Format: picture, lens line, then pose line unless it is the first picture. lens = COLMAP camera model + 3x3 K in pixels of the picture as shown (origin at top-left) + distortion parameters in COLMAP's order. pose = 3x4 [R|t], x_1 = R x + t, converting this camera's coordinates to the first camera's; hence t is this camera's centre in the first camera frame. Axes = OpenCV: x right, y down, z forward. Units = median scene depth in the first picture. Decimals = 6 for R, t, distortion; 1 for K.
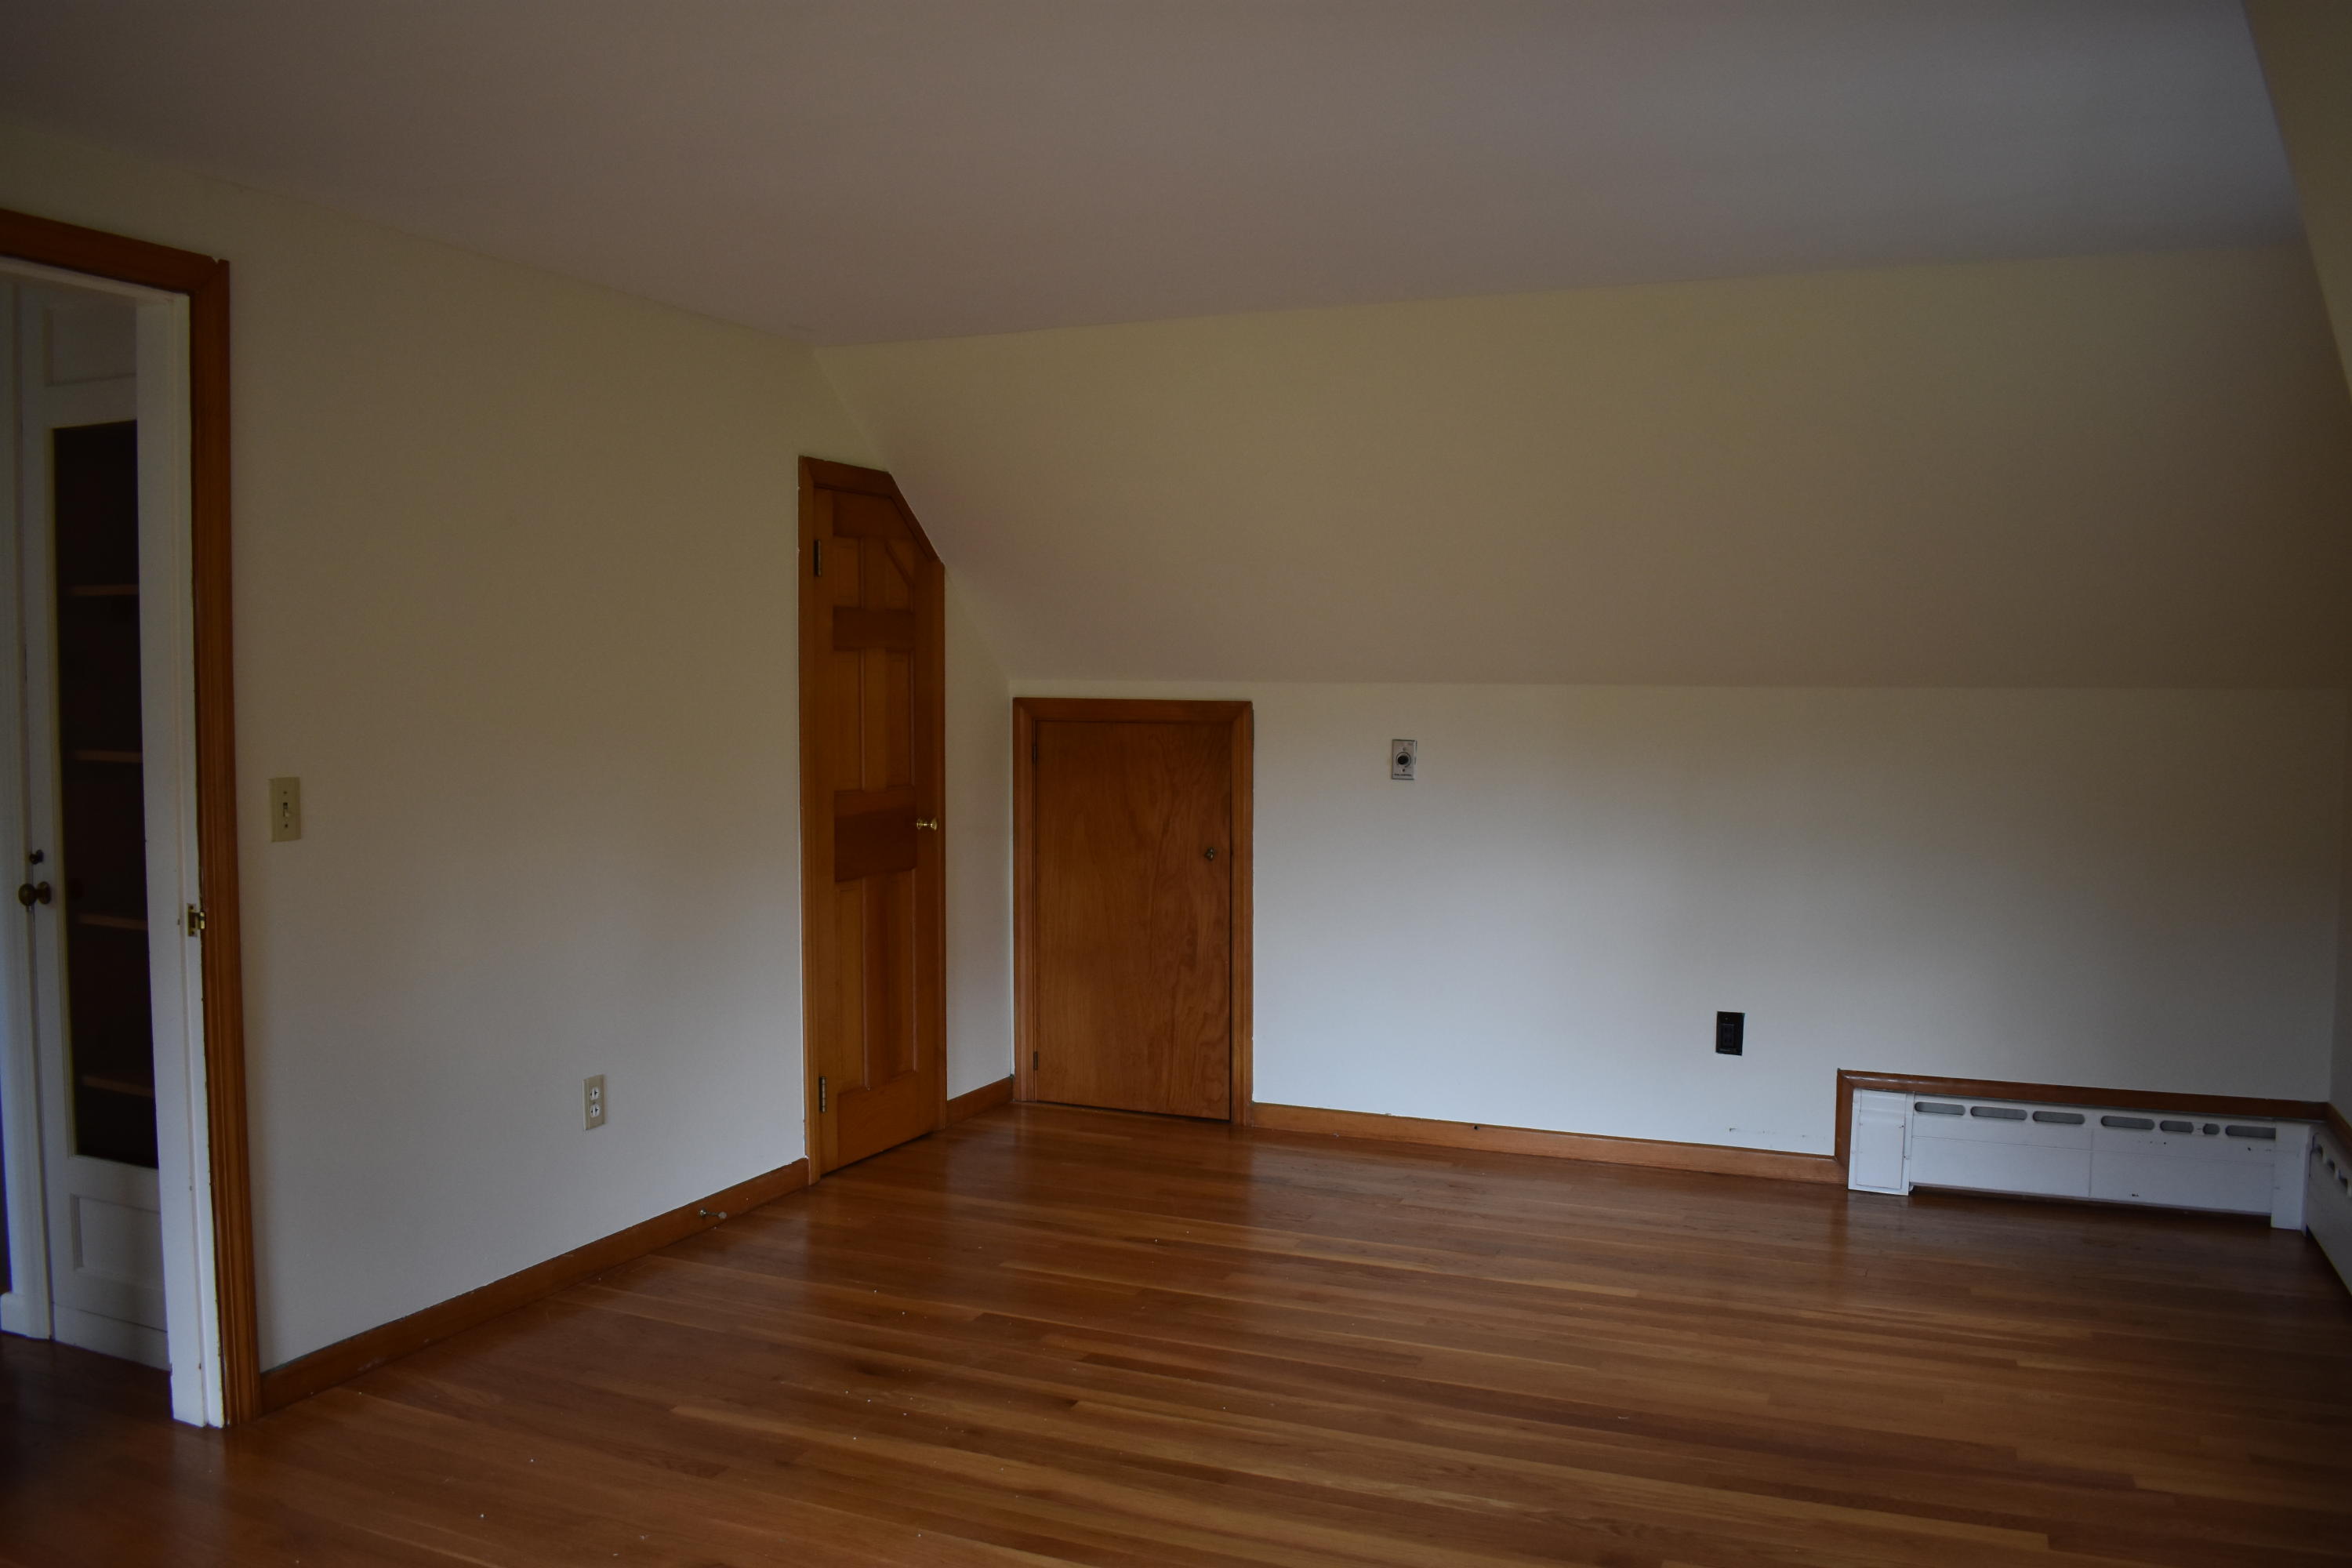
lens RADIAL K [[1869.8, 0, 1176.0], [0, 1869.8, 784.0], [0, 0, 1]] dist [-0.002560, -0.000574]
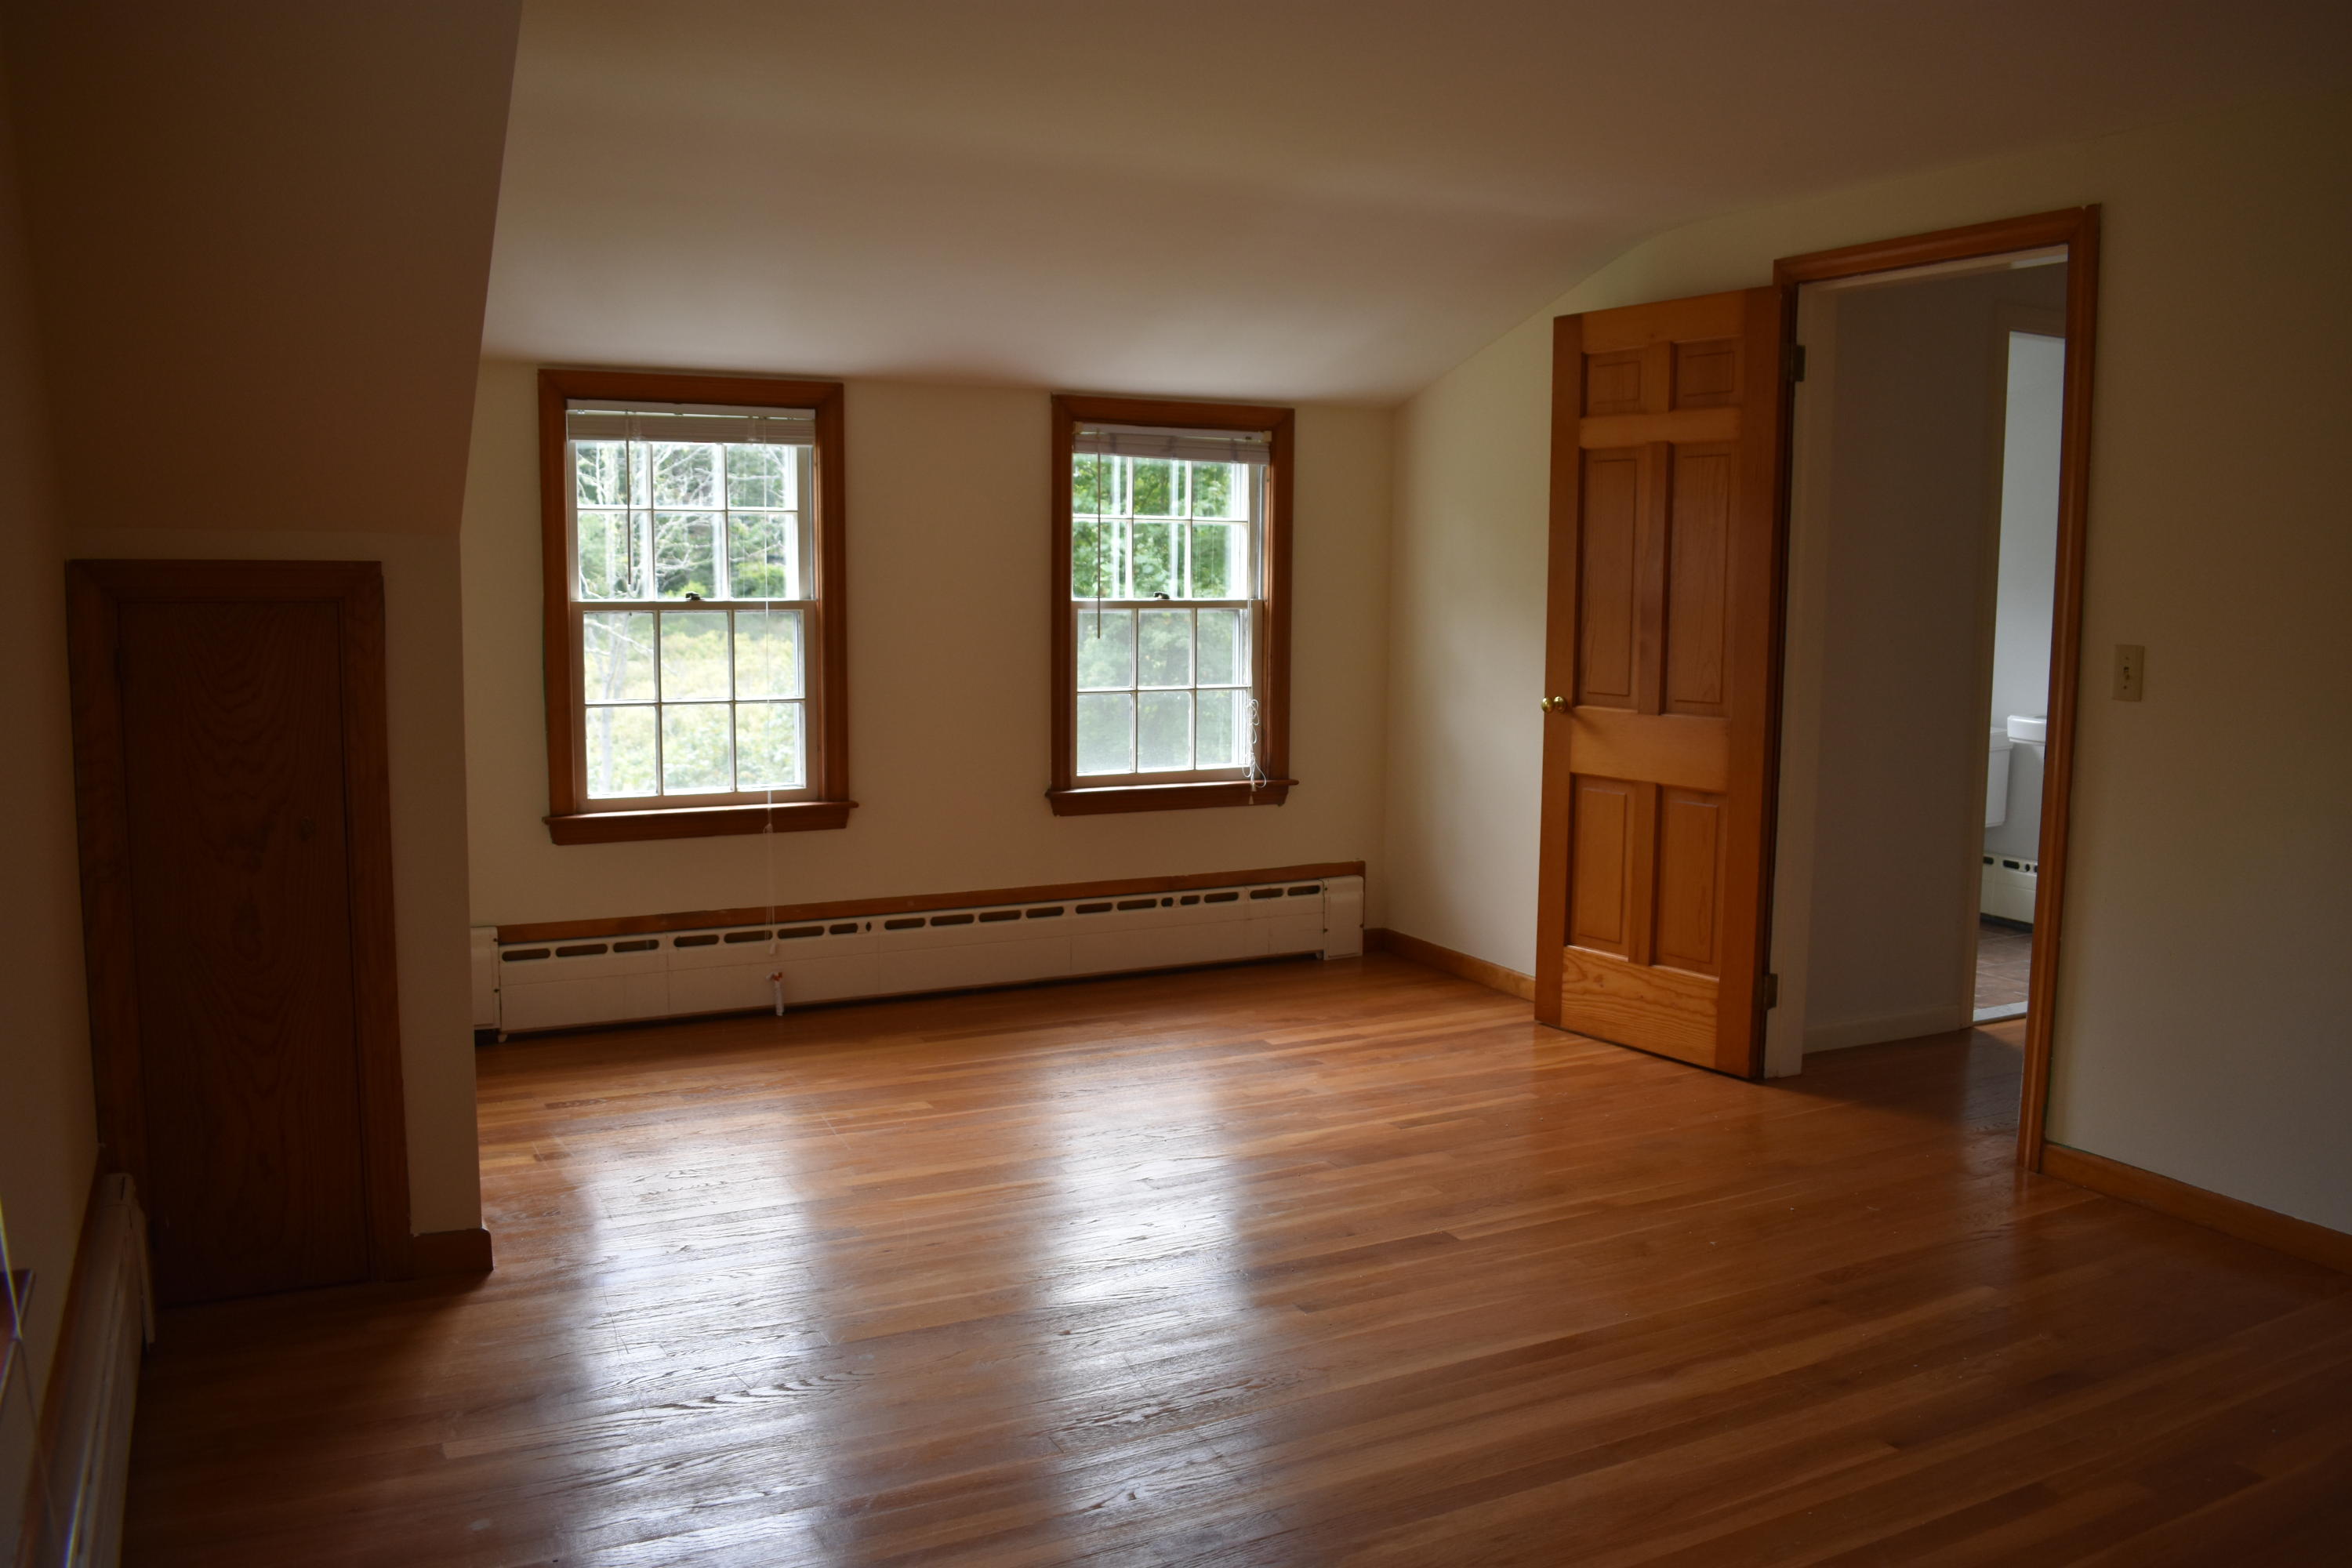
lens RADIAL K [[1869.8, 0, 1176.0], [0, 1869.8, 784.0], [0, 0, 1]] dist [-0.002560, -0.000574]
pose [[-0.644176, 0.083378, -0.760319, 0.766050], [-0.050256, 0.987279, 0.150846, -0.062917], [0.763224, 0.135382, -0.631791, 1.279853]]
